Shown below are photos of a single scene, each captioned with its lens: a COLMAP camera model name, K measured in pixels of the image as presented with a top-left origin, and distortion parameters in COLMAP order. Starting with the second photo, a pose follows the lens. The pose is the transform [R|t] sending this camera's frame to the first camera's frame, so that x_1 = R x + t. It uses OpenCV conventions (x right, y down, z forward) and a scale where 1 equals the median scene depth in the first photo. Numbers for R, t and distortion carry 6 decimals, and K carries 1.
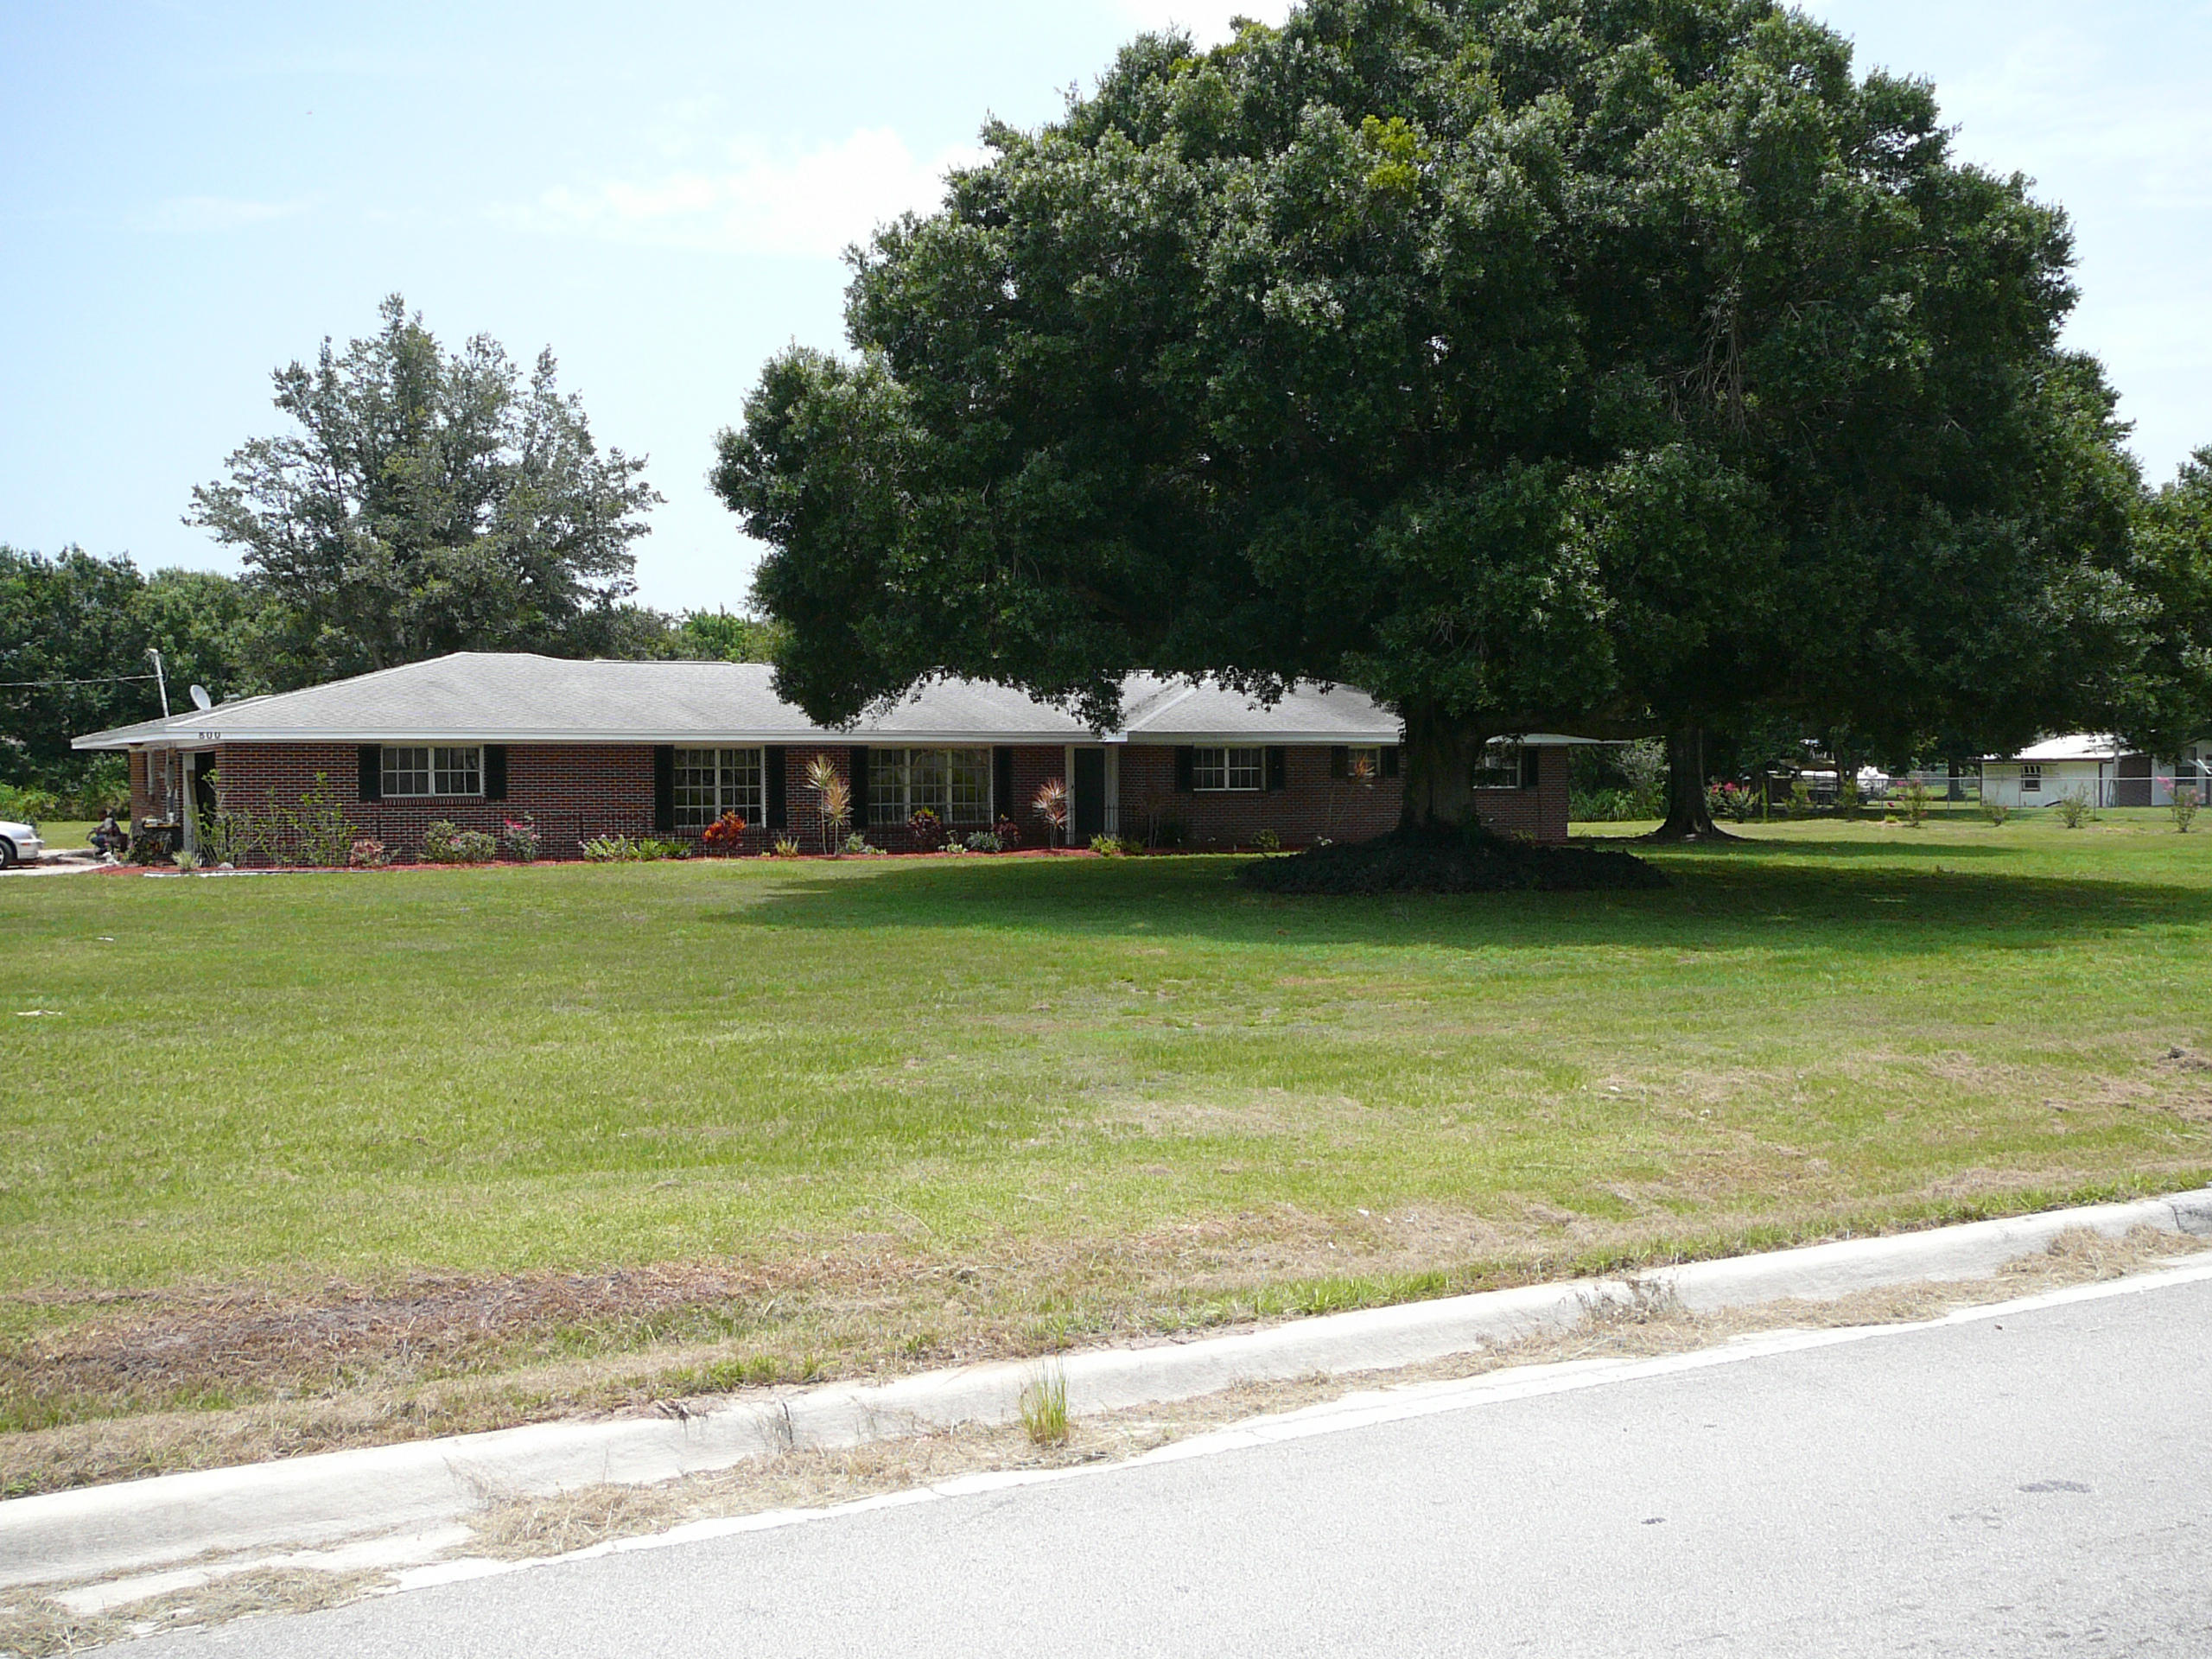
lens RADIAL K [[2272.8, 0, 1093.1], [0, 2272.8, 825.4], [0, 0, 1]] dist [-0.101546, 0.162175]
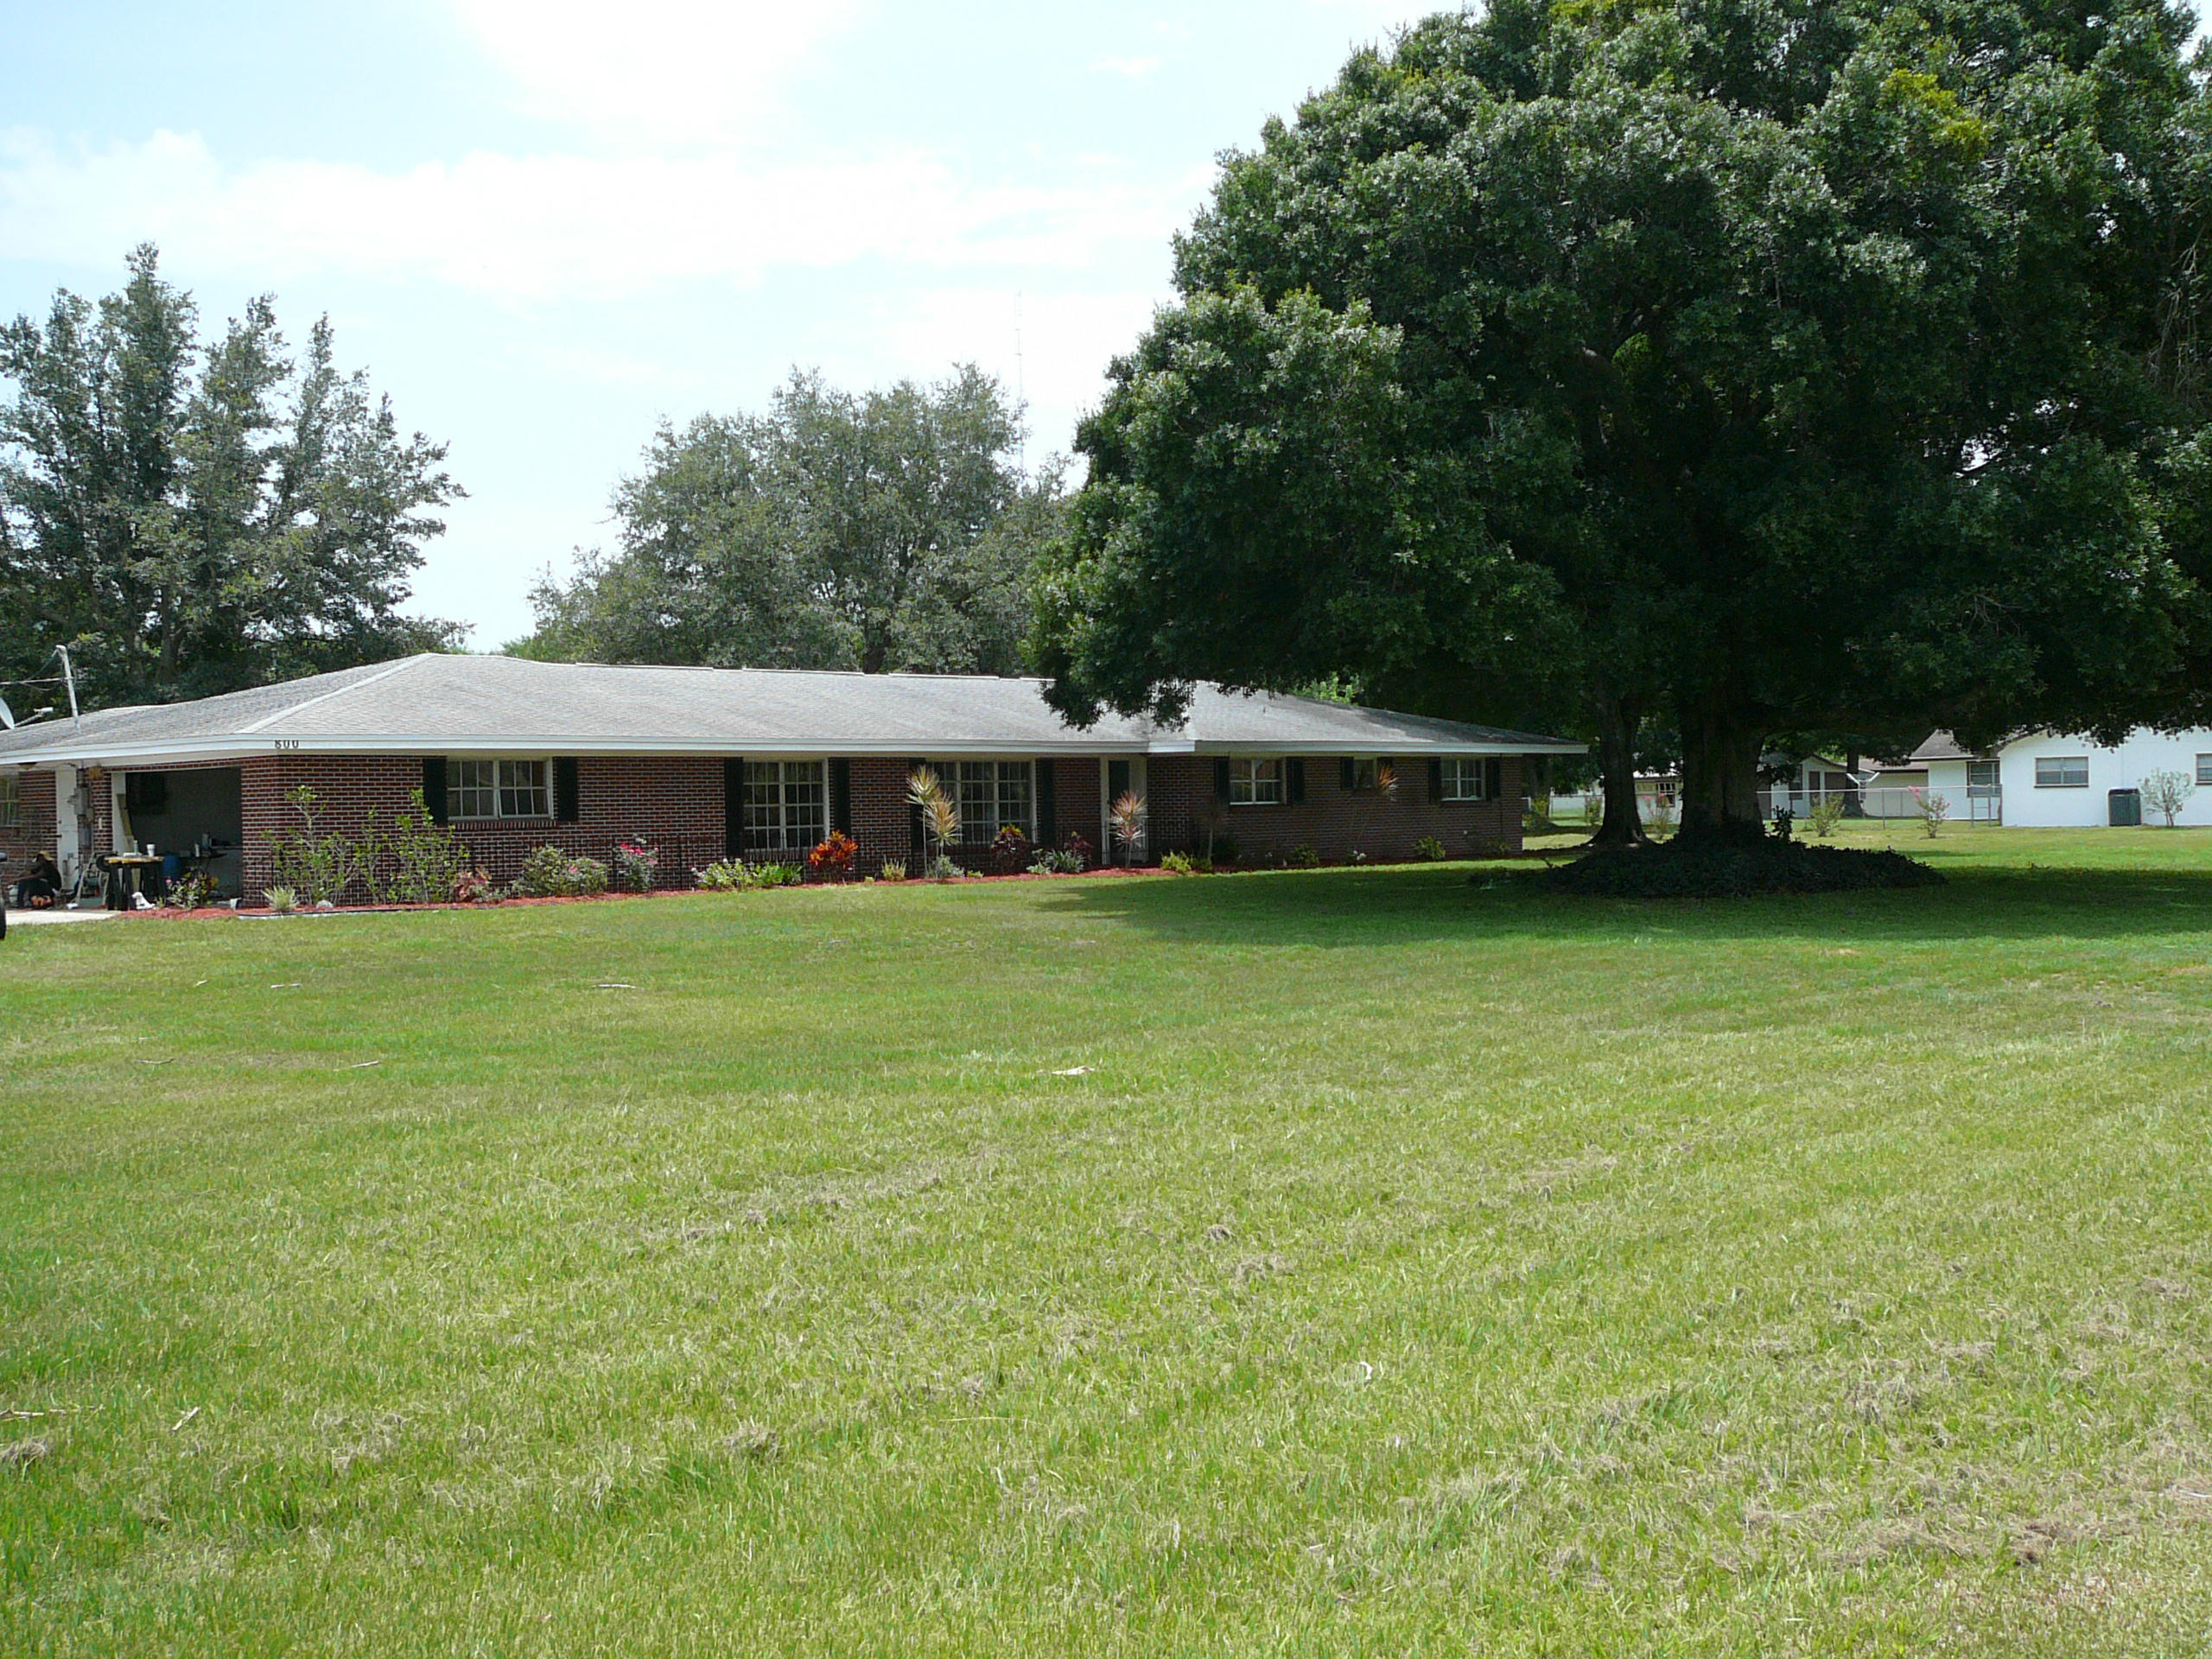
lens RADIAL K [[2276.4, 0, 1119.5], [0, 2276.4, 834.3], [0, 0, 1]] dist [-0.094906, 0.150675]
pose [[0.958584, -0.017905, 0.284245, -0.390141], [0.021707, 0.999712, -0.010230, 0.008345], [-0.283980, 0.015976, 0.958697, 0.159009]]
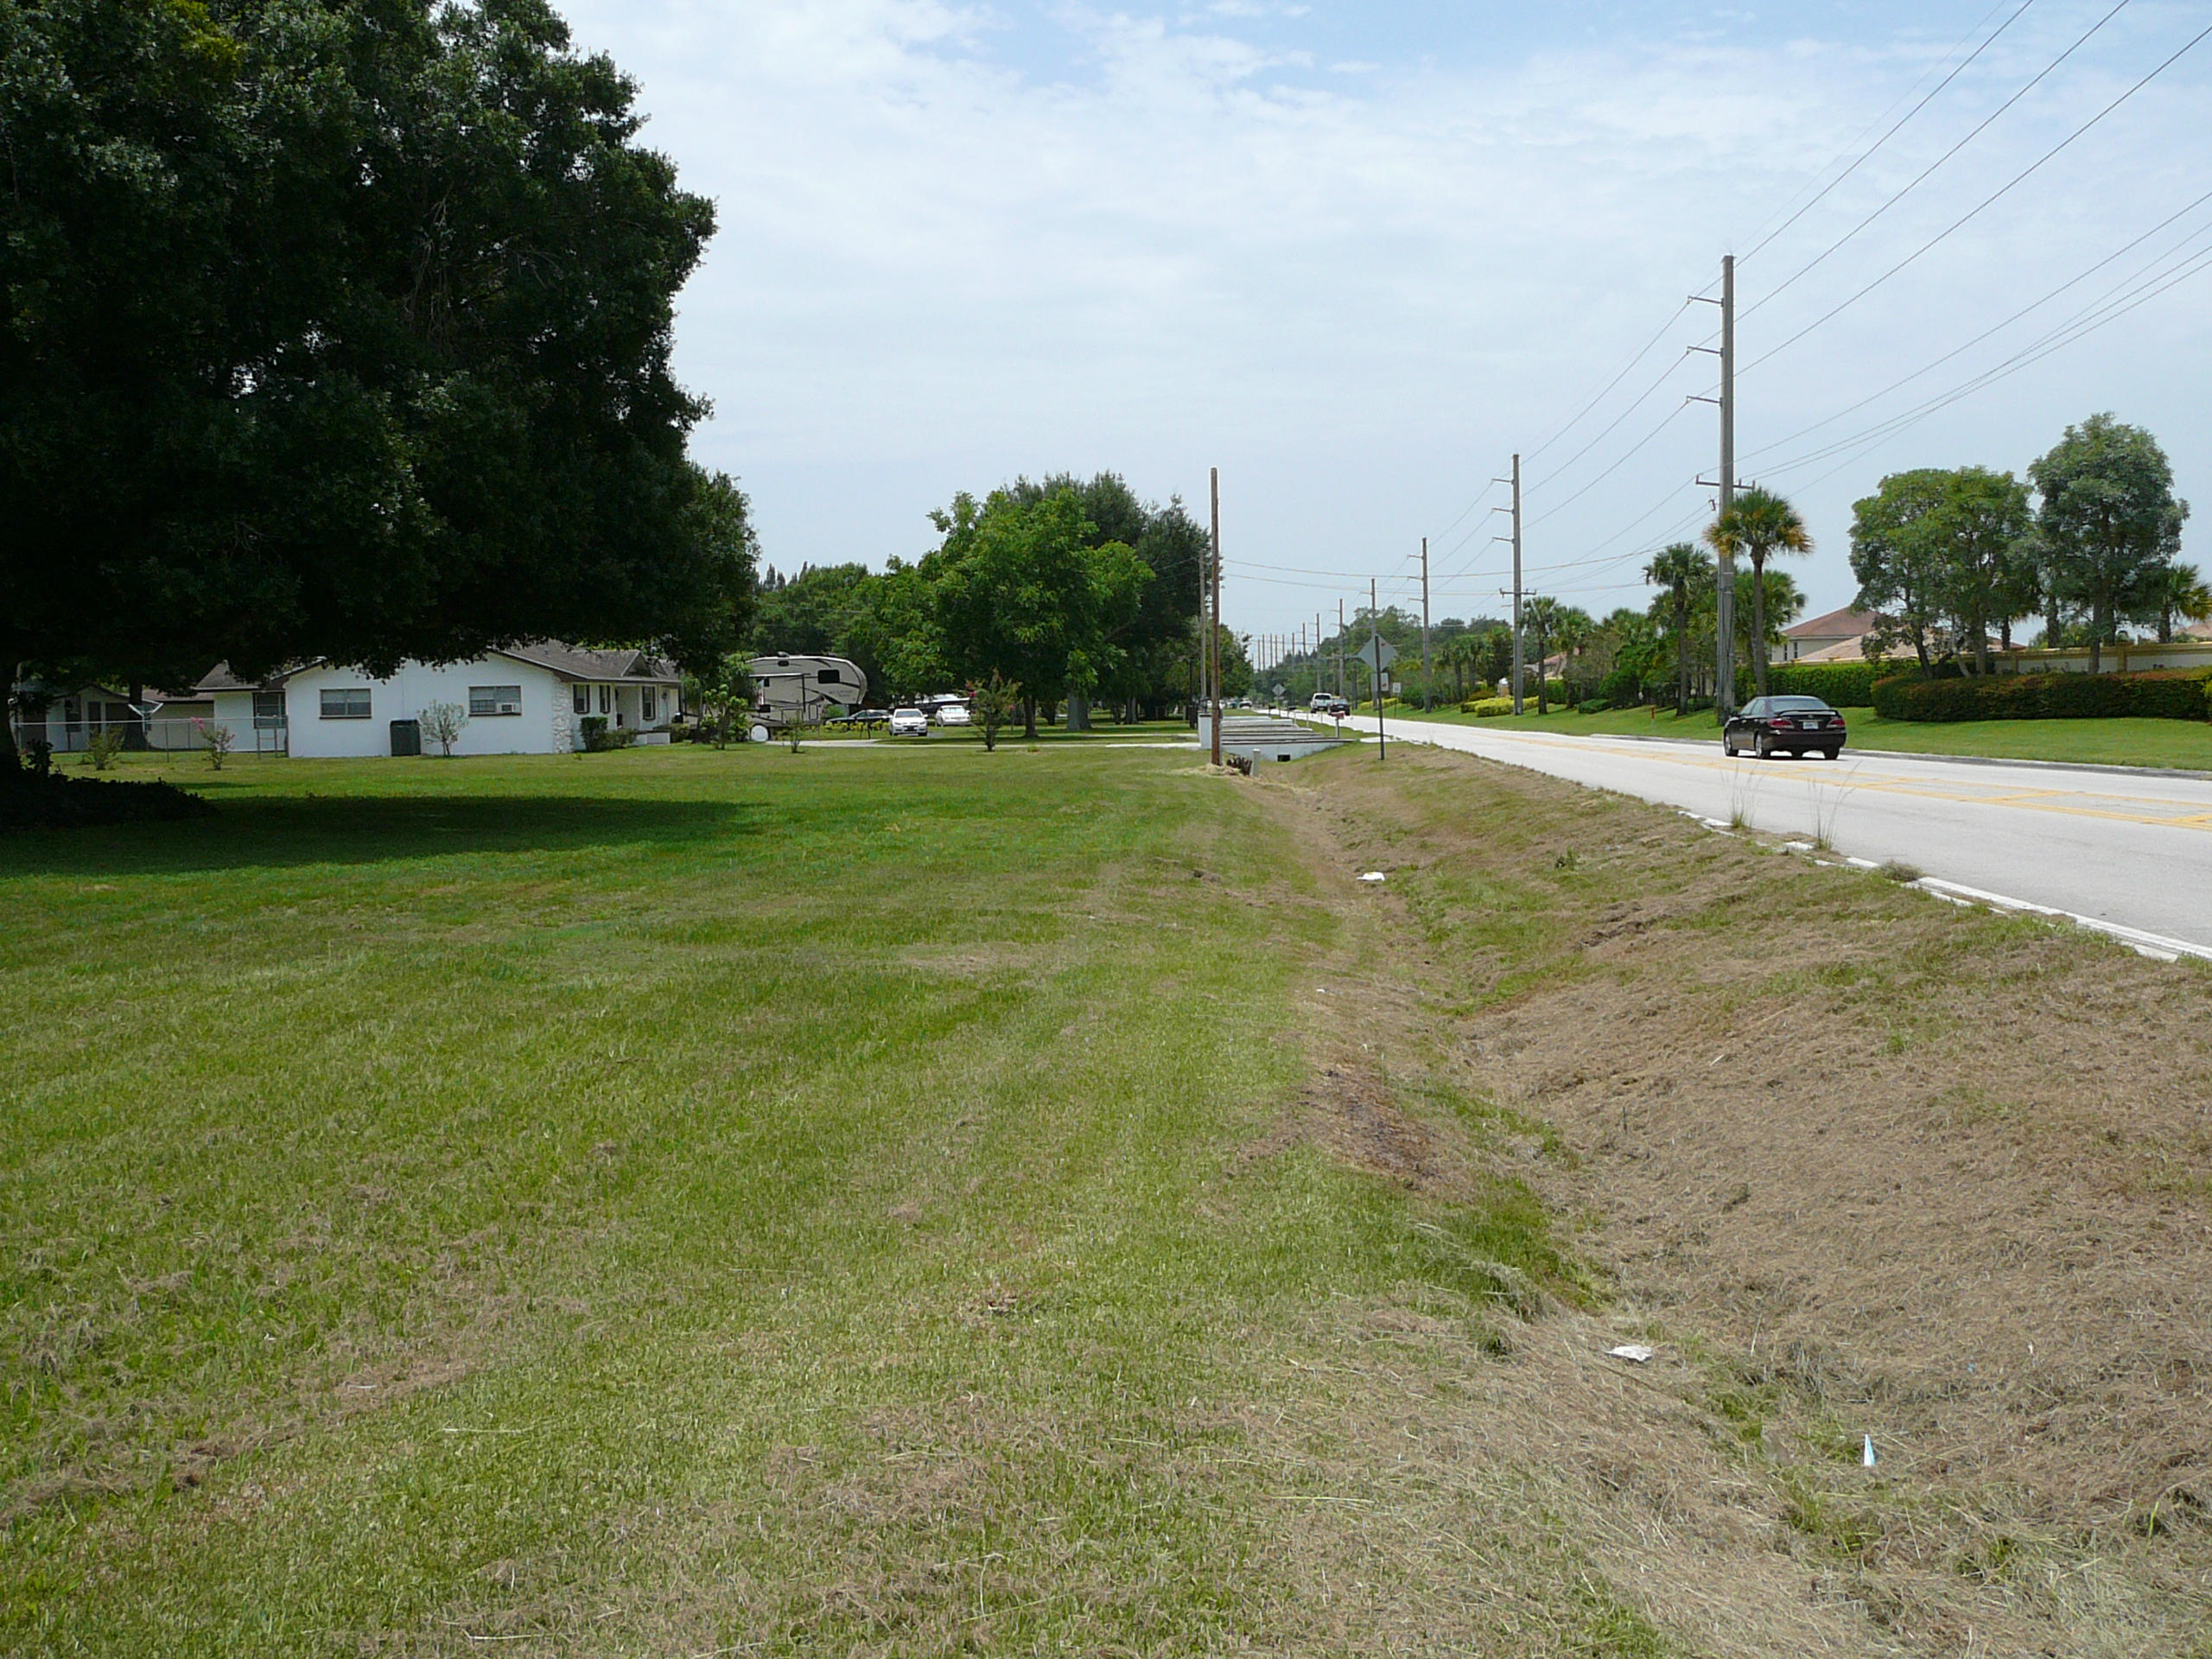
lens RADIAL K [[2276.4, 0, 1119.5], [0, 2276.4, 834.3], [0, 0, 1]] dist [-0.094906, 0.150675]
pose [[0.531433, -0.052658, 0.845462, -0.380072], [0.033993, 0.998588, 0.040828, 0.009650], [-0.846418, 0.007042, 0.532473, 0.153553]]
